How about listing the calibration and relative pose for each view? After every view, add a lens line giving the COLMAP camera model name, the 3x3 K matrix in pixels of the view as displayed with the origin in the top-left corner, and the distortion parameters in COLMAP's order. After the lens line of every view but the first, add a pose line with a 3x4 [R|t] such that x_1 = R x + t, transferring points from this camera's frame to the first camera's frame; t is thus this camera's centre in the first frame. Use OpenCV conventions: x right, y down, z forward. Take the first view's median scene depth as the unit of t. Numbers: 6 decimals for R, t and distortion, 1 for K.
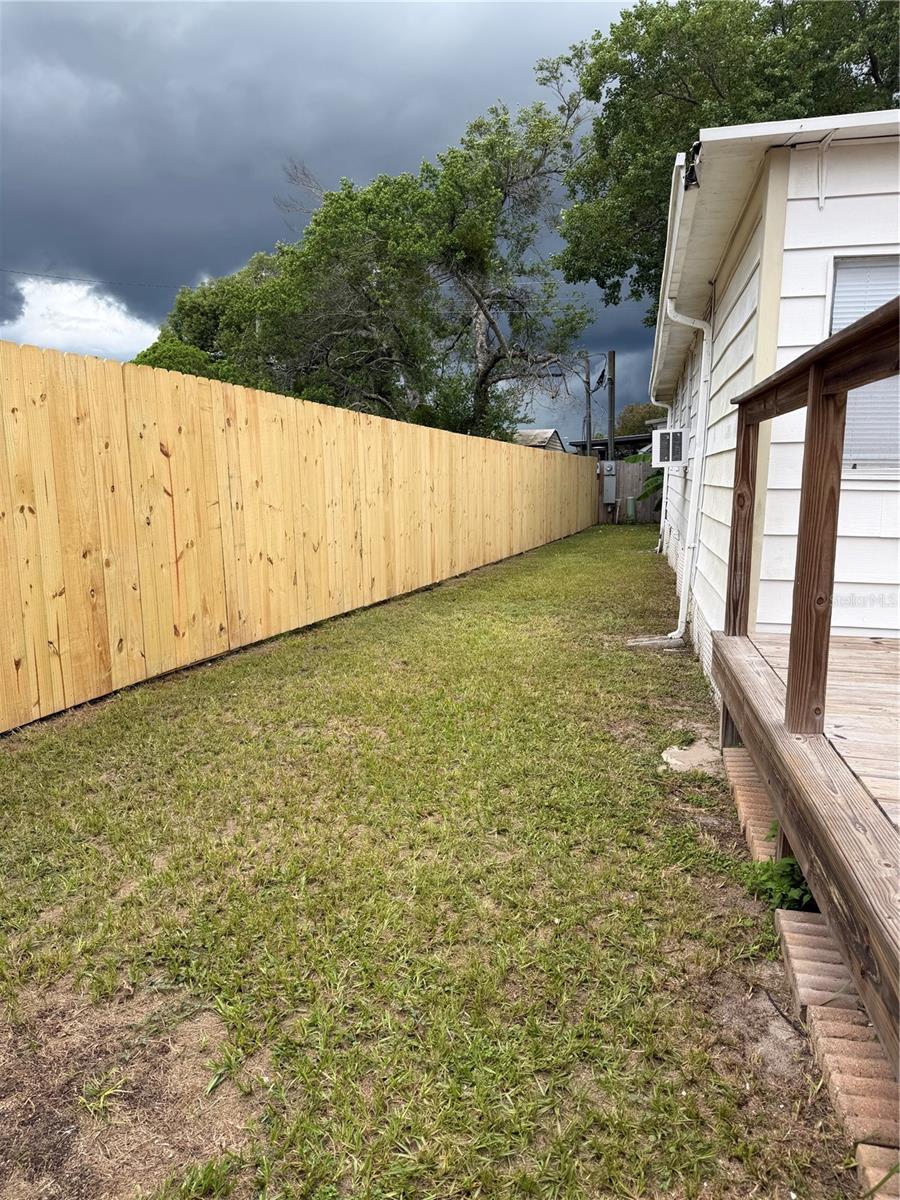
lens RADIAL K [[833.6, 0, 450.0], [0, 833.6, 600.0], [0, 0, 1]] dist [0.152531, -0.275873]
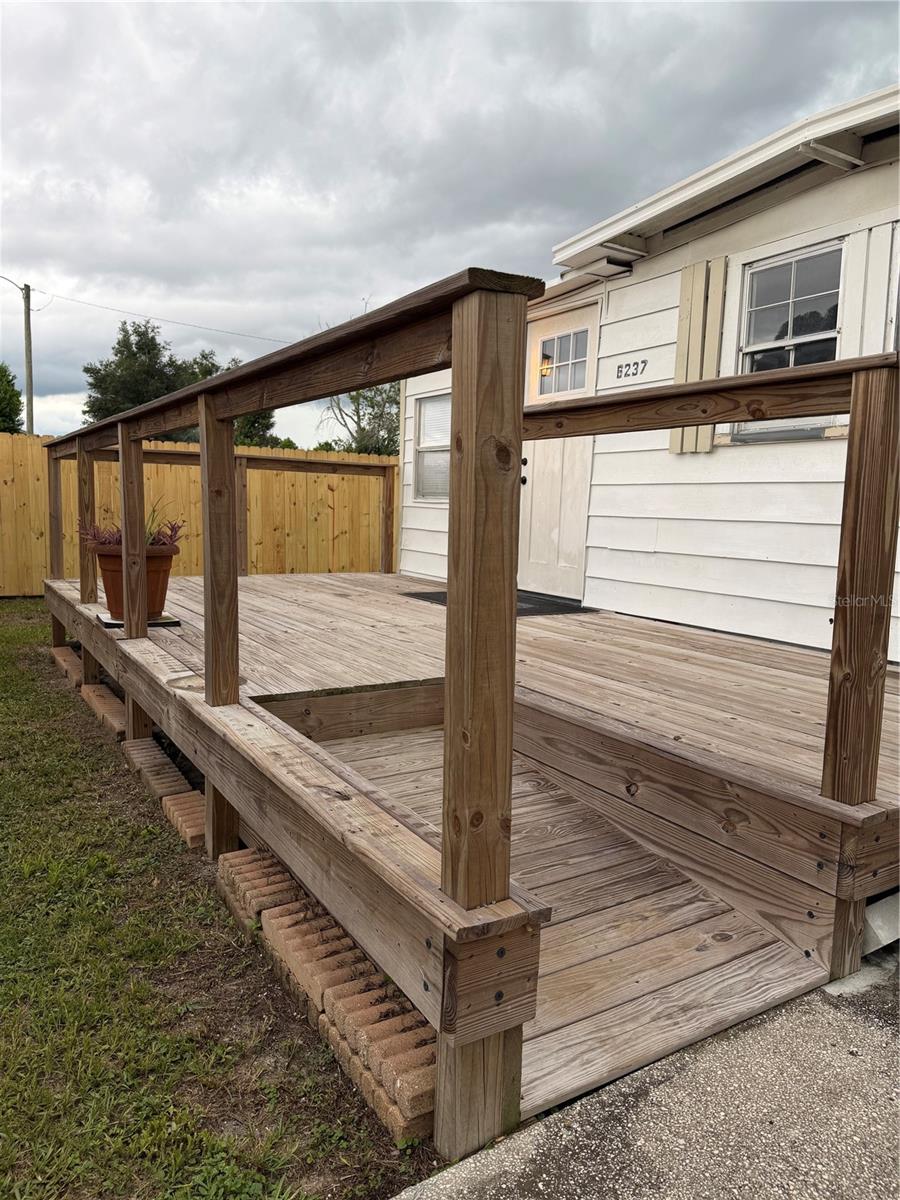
lens RADIAL K [[833.6, 0, 450.0], [0, 833.6, 600.0], [0, 0, 1]] dist [0.152531, -0.275873]
pose [[0.697169, 0.099550, -0.709962, 1.528680], [-0.134340, 0.990910, 0.007026, 0.056906], [0.704208, 0.090478, 0.704205, -0.300914]]
